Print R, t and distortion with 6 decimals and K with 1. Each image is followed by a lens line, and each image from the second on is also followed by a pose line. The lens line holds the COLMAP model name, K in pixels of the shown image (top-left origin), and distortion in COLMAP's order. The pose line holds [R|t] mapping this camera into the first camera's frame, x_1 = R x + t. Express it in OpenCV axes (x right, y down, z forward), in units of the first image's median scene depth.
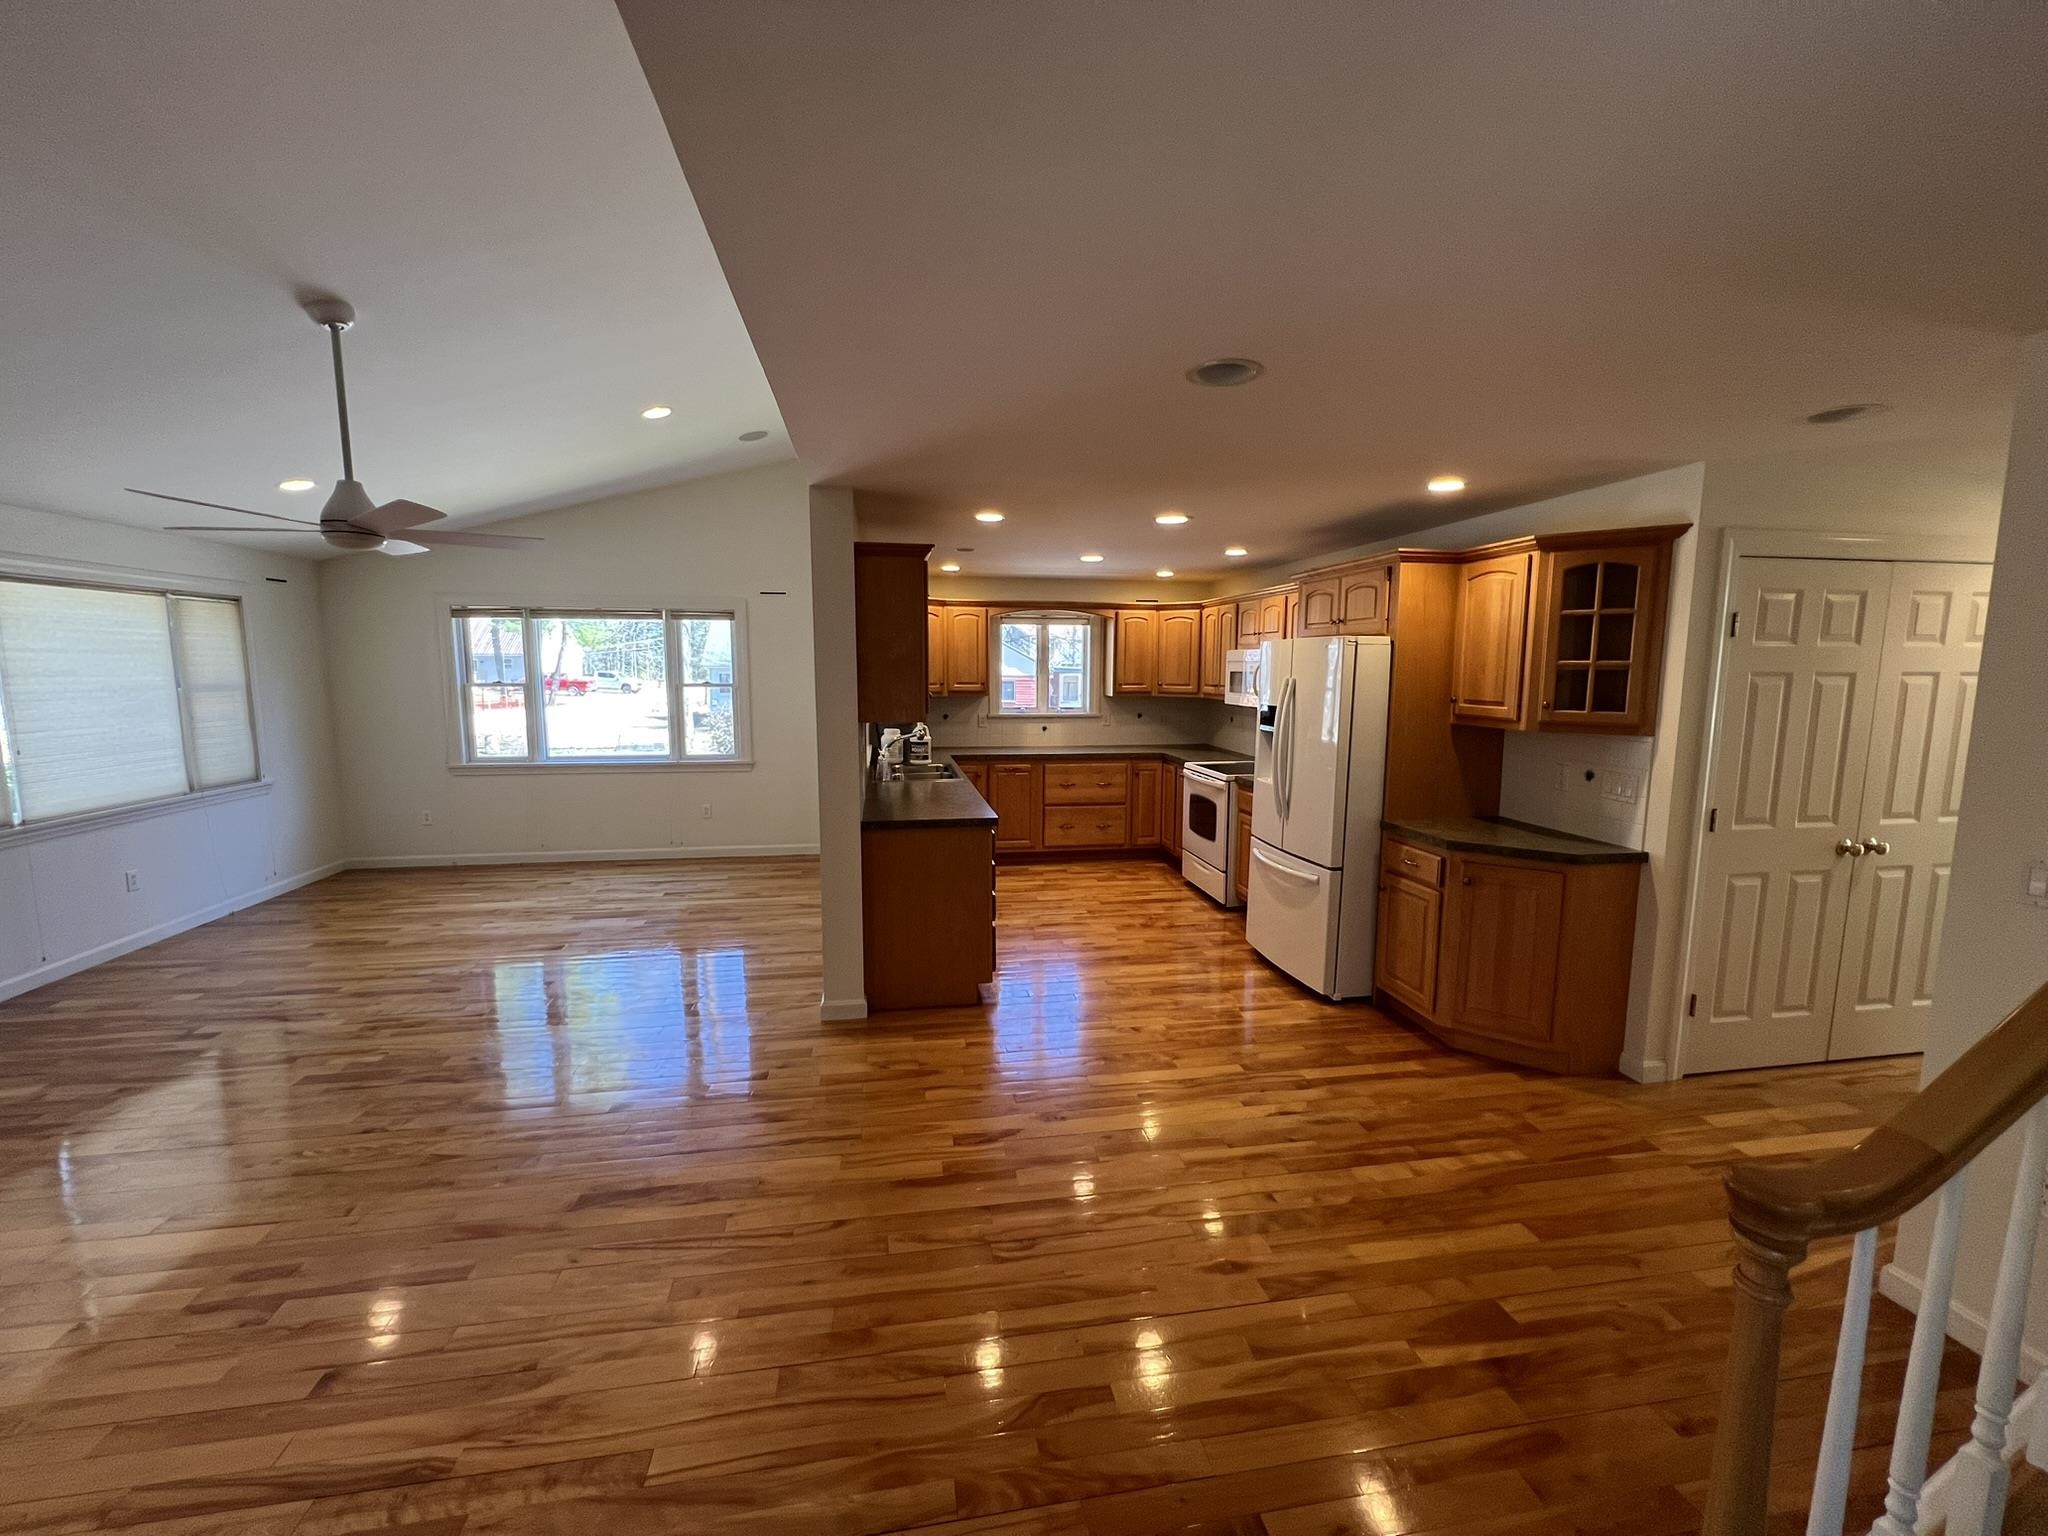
lens RADIAL K [[822.4, 0, 1021.6], [0, 822.4, 766.1], [0, 0, 1]] dist [-0.001362, 0.000144]
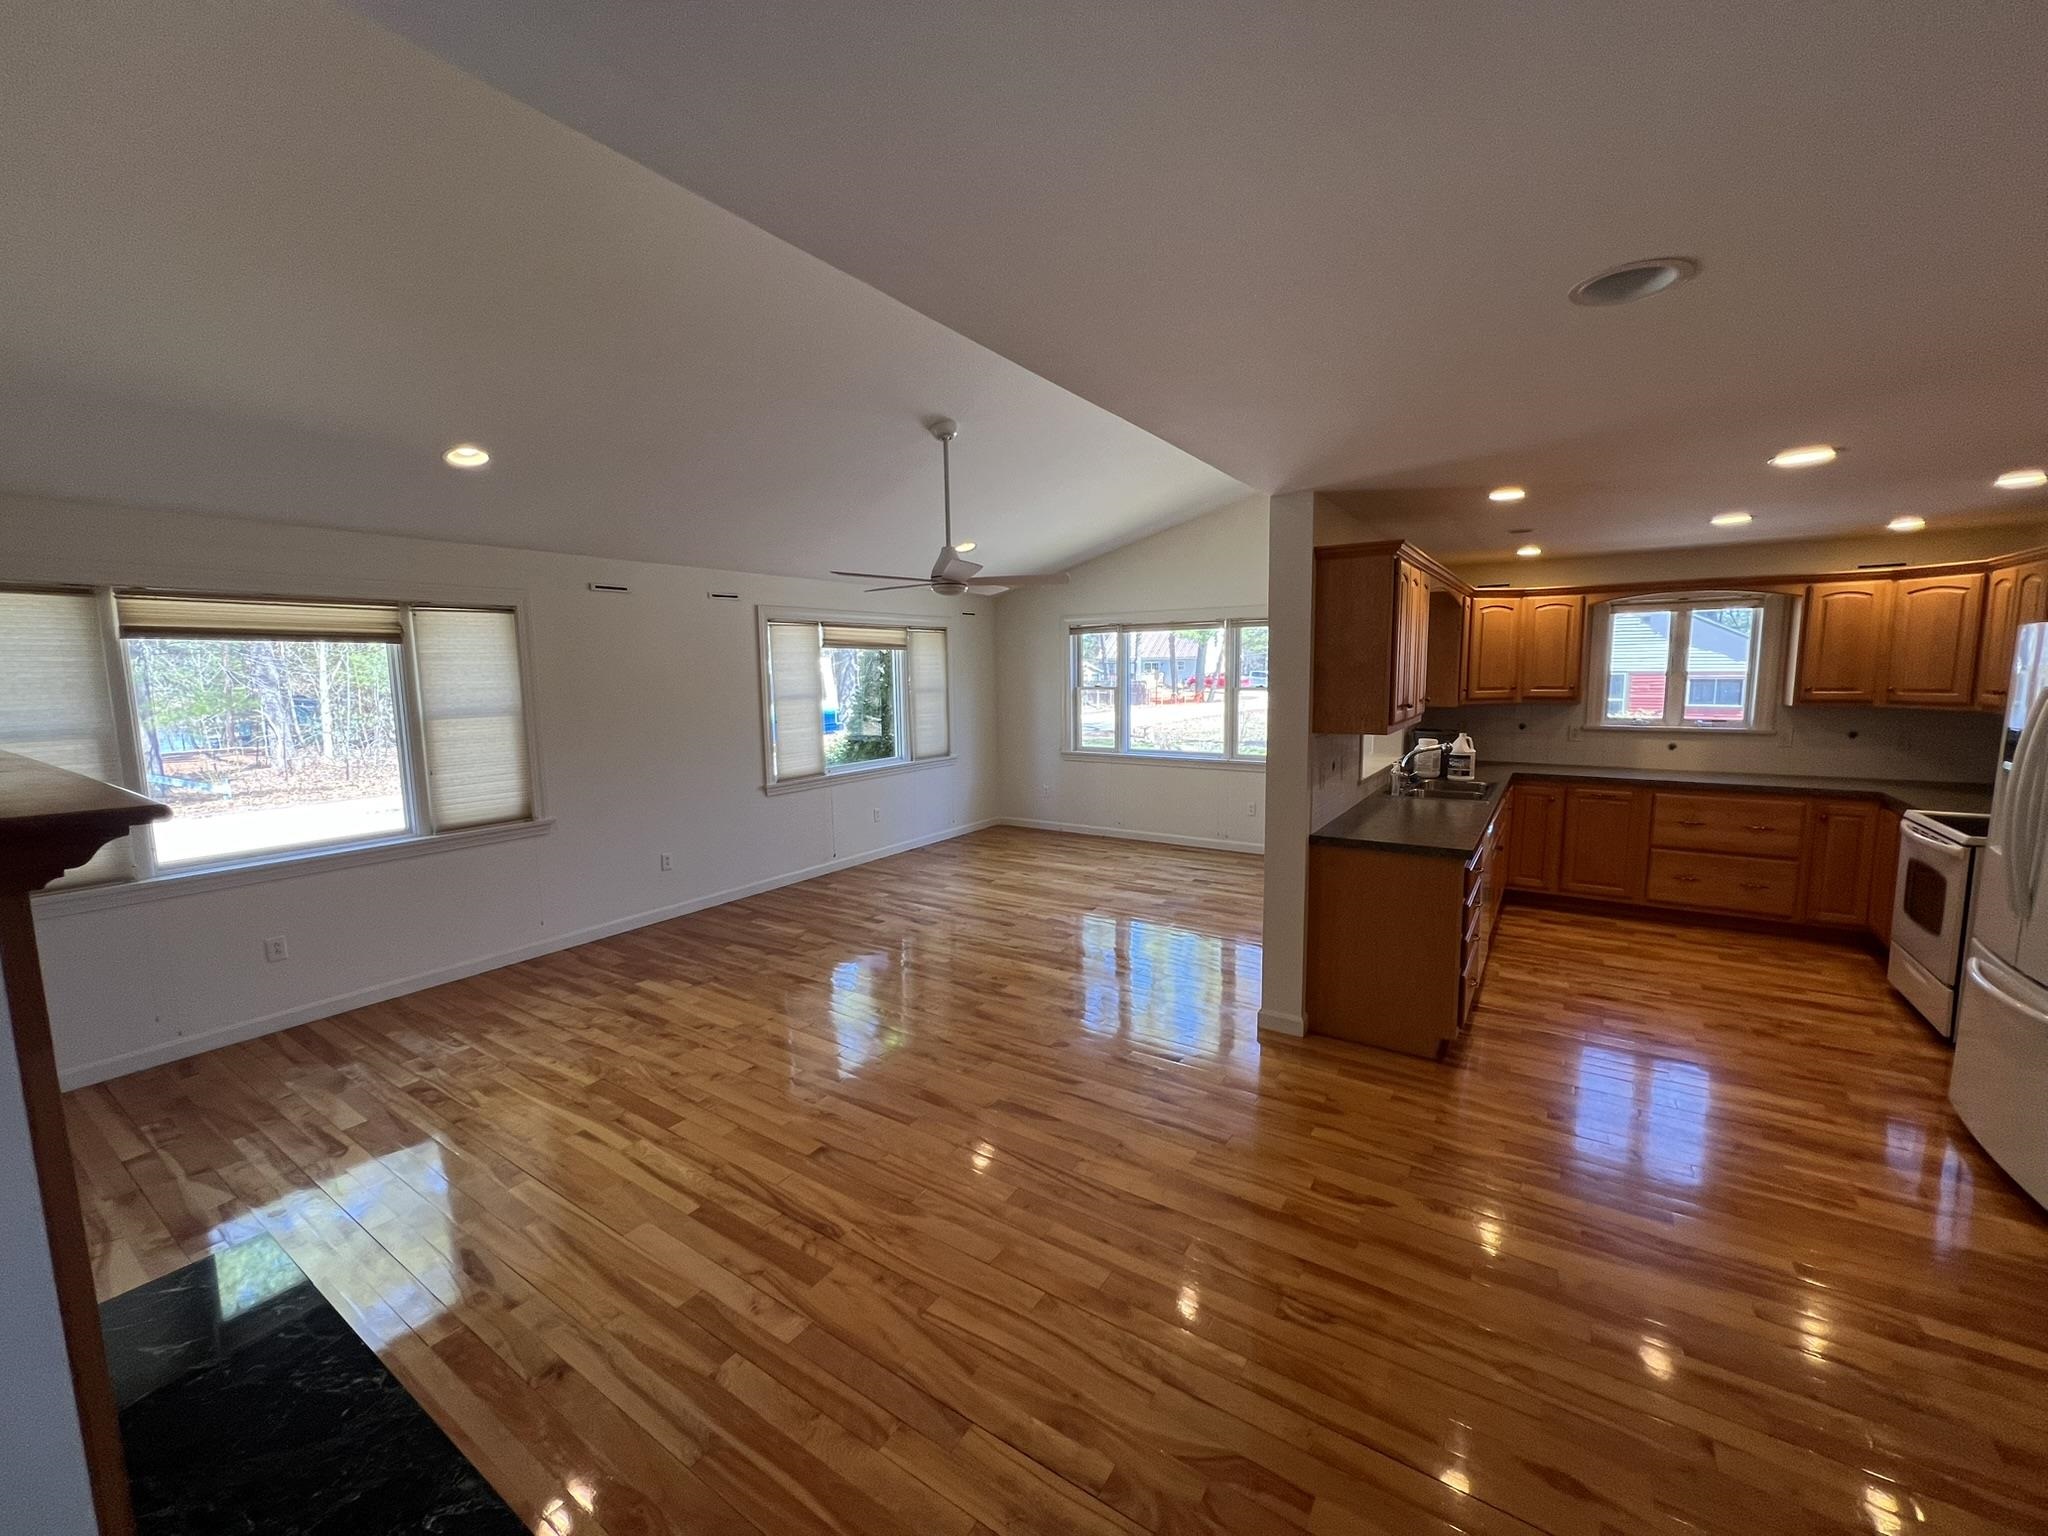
lens RADIAL K [[822.4, 0, 1021.6], [0, 822.4, 766.1], [0, 0, 1]] dist [-0.001362, 0.000144]
pose [[0.728078, 0.067403, -0.682172, 0.140939], [-0.065676, 0.997435, 0.028458, -0.012291], [0.682340, 0.024083, 0.730638, 0.038568]]
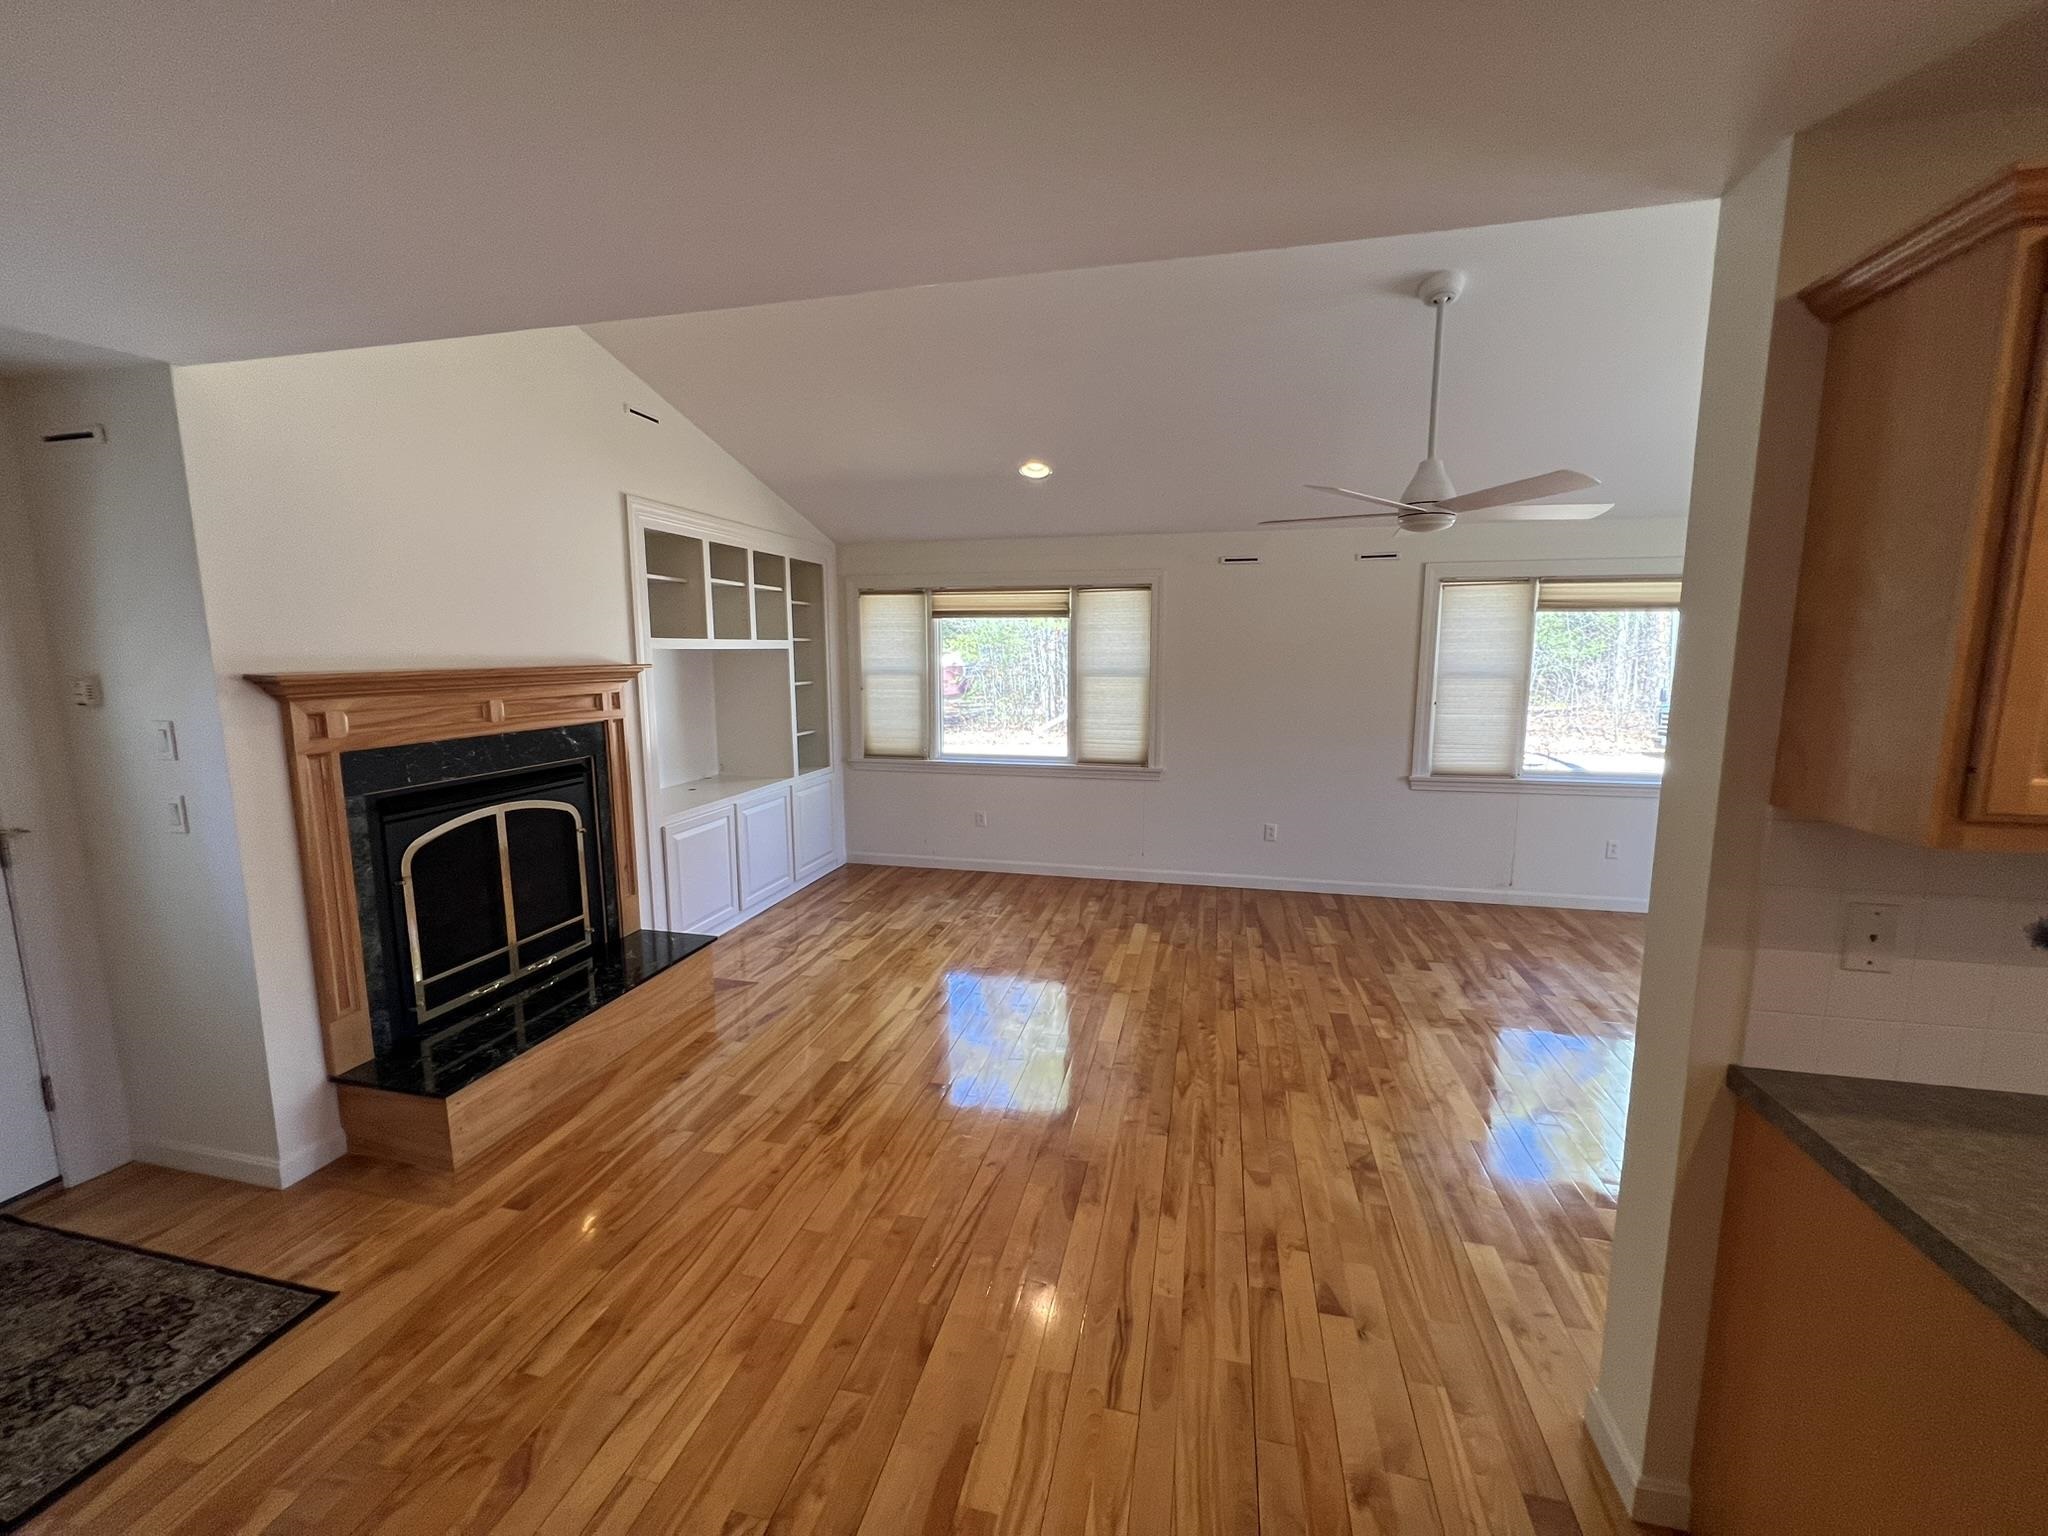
lens RADIAL K [[822.4, 0, 1021.6], [0, 822.4, 766.1], [0, 0, 1]] dist [-0.001362, 0.000144]
pose [[-0.389154, 0.125340, -0.912606, 0.169231], [-0.112258, 0.976863, 0.182034, -0.064854], [0.914307, 0.173286, -0.366080, 0.543967]]
